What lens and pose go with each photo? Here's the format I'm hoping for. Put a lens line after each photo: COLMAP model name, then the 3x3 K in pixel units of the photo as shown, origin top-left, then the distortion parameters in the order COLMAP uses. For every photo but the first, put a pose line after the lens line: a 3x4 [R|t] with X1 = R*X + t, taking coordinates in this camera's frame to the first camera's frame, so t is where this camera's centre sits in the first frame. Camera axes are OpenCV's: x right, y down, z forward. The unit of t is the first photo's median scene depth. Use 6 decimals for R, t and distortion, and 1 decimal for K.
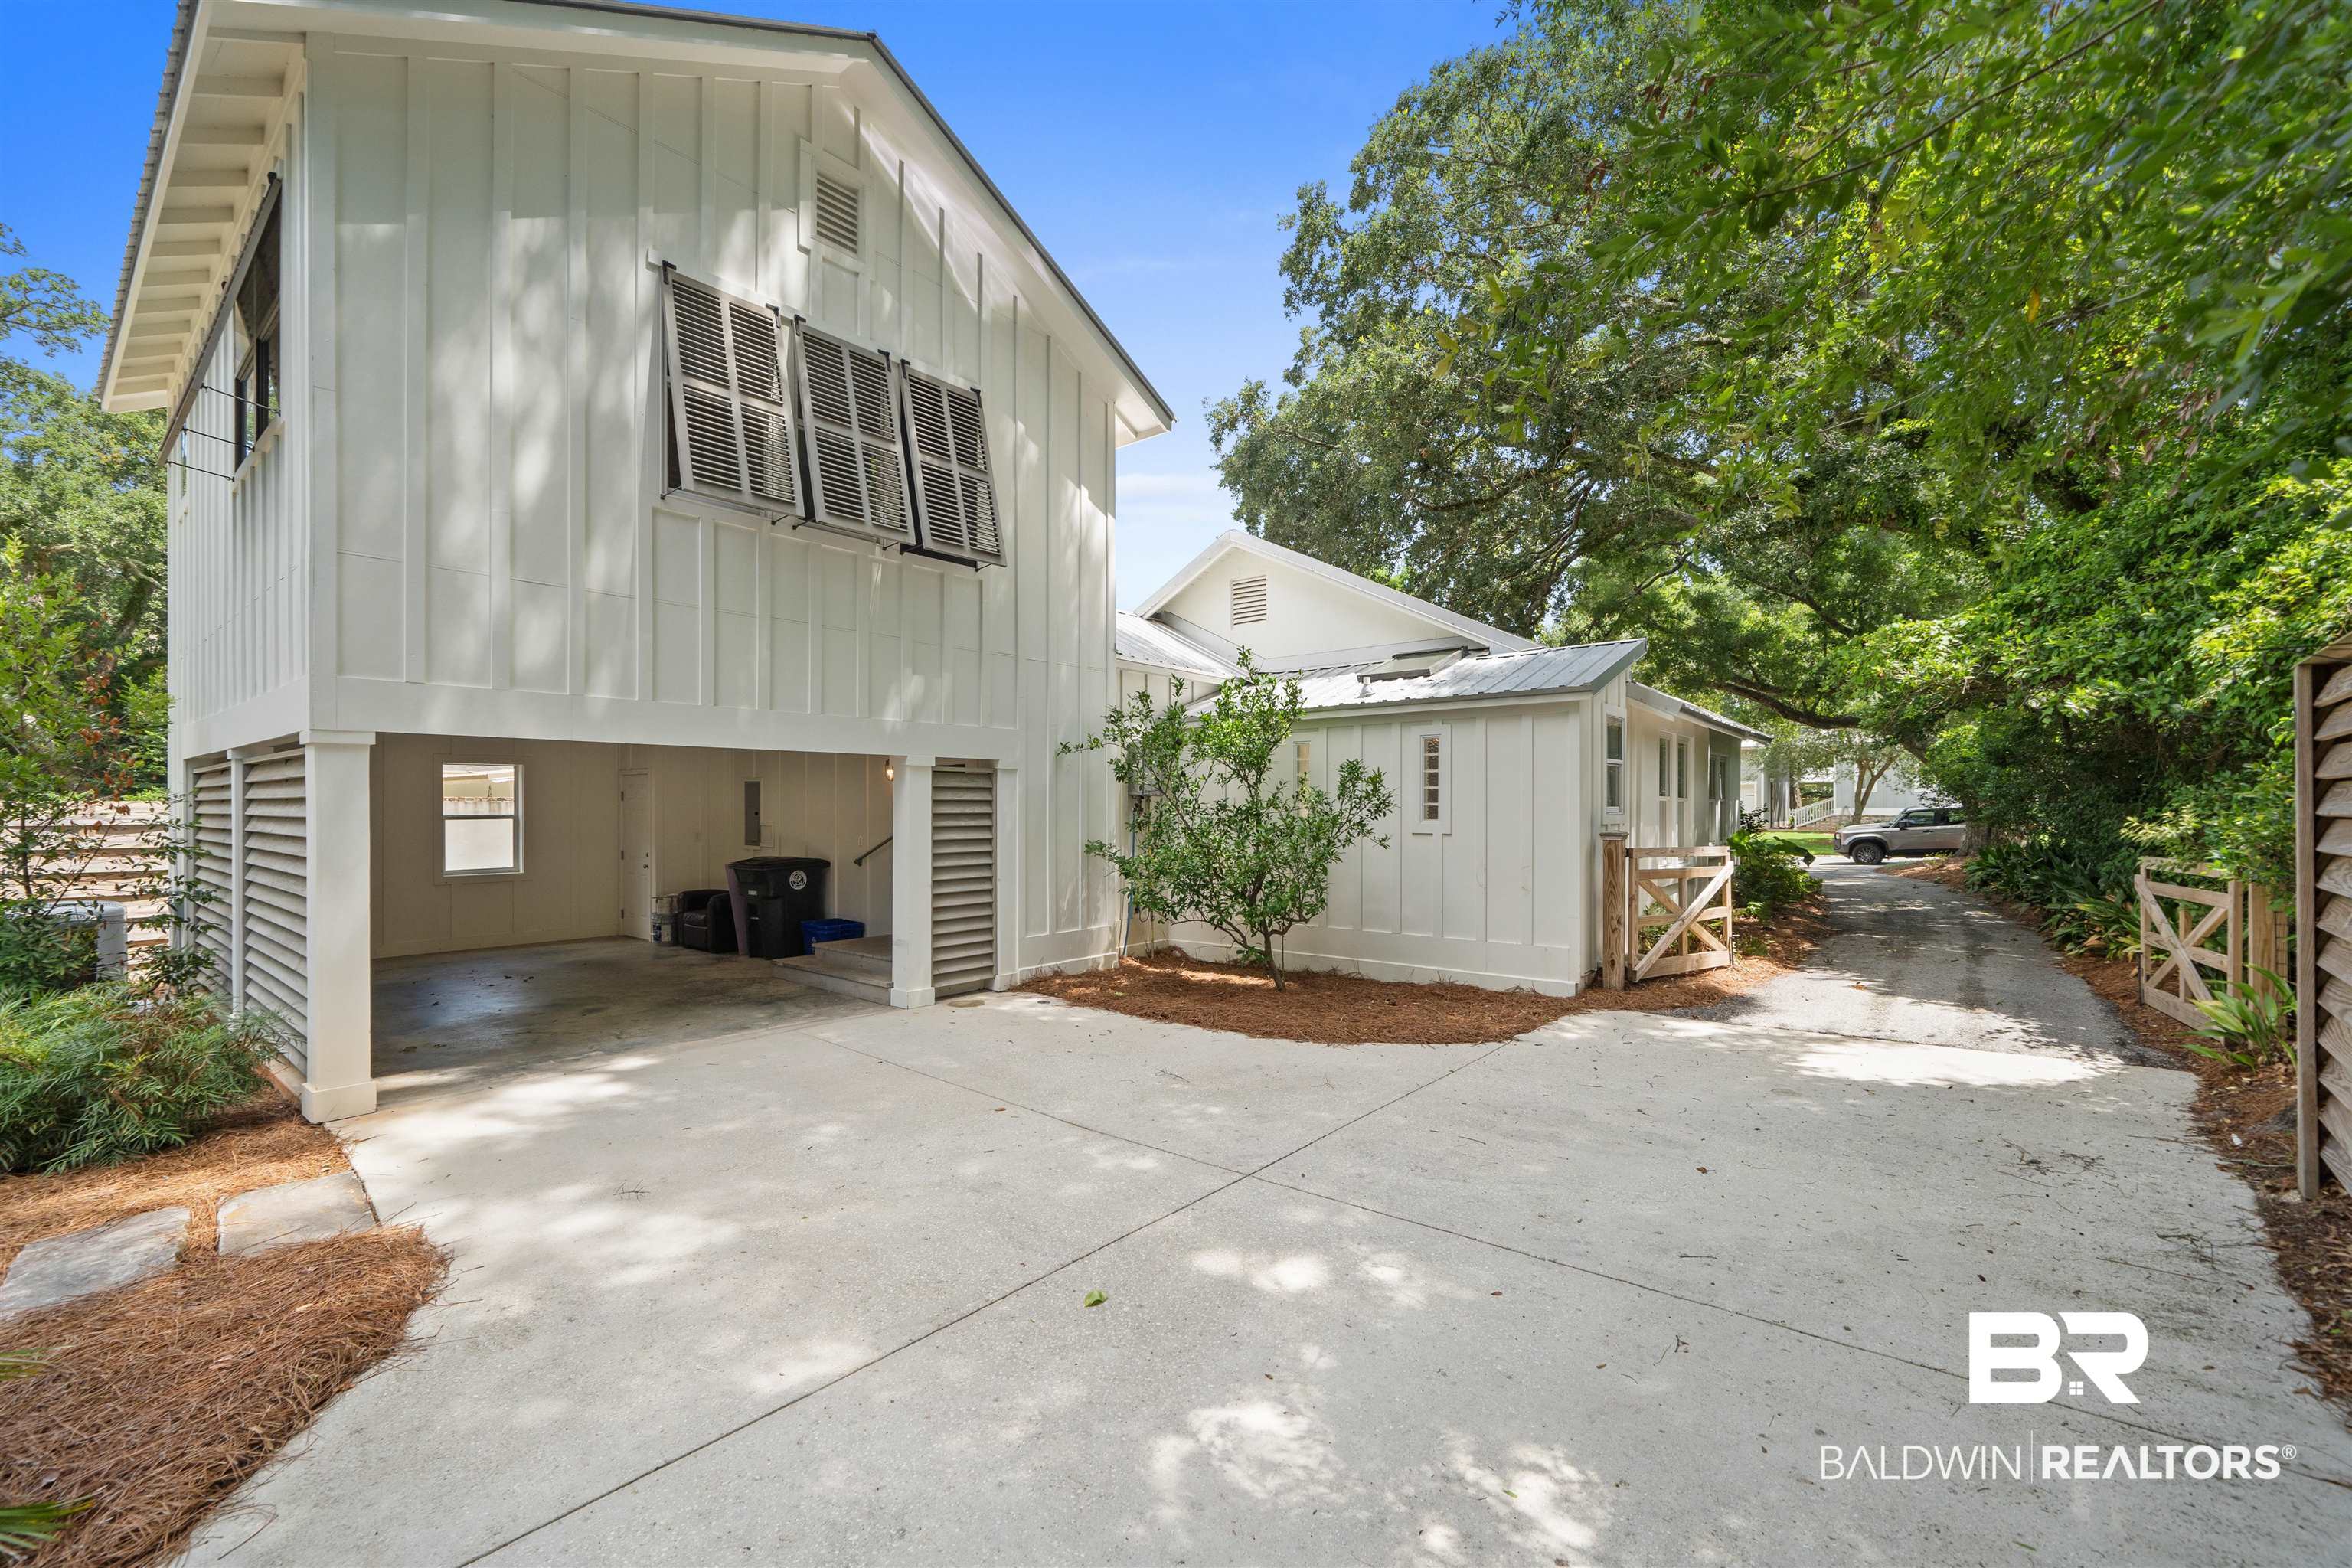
lens RADIAL K [[959.1, 0, 1171.6], [0, 959.1, 800.8], [0, 0, 1]] dist [-0.002156, -0.000997]
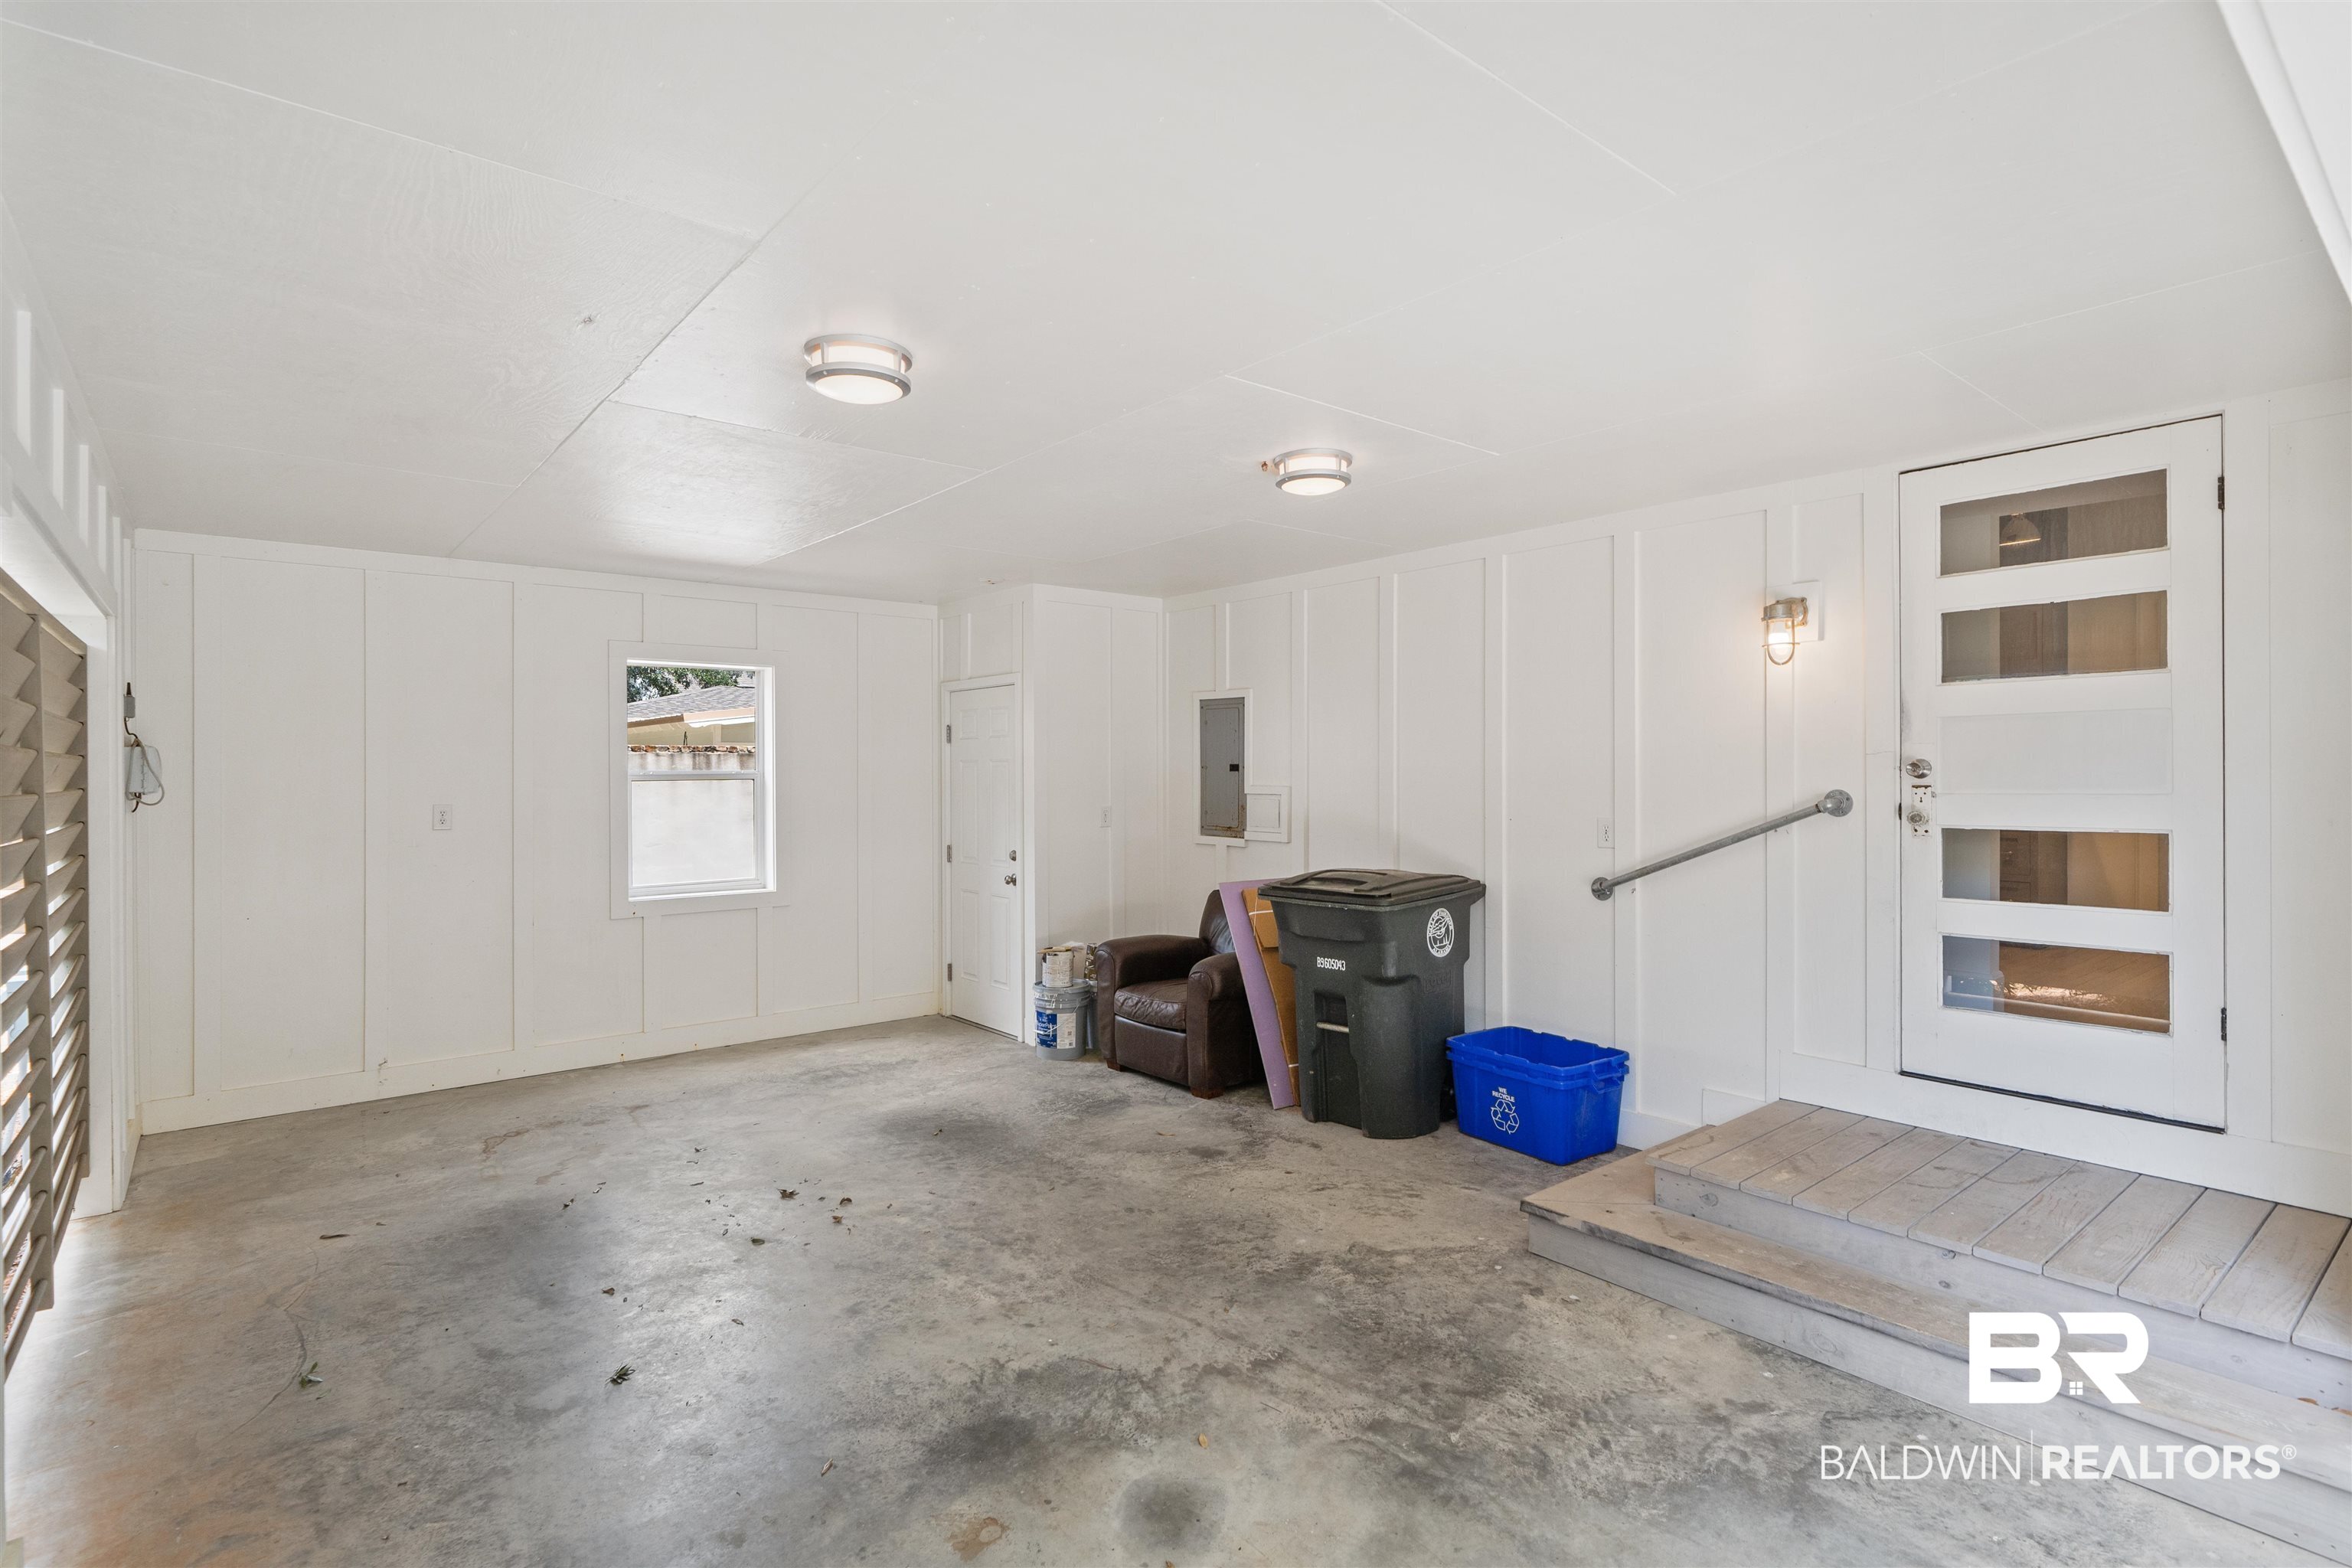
lens RADIAL K [[1135.1, 0, 1183.3], [0, 1135.1, 780.4], [0, 0, 1]] dist [0.002061, 0.000043]
pose [[0.983586, 0.001403, -0.180437, -0.530146], [-0.000089, 0.999973, 0.007290, 0.021962], [0.180442, -0.007154, 0.983560, 0.679412]]
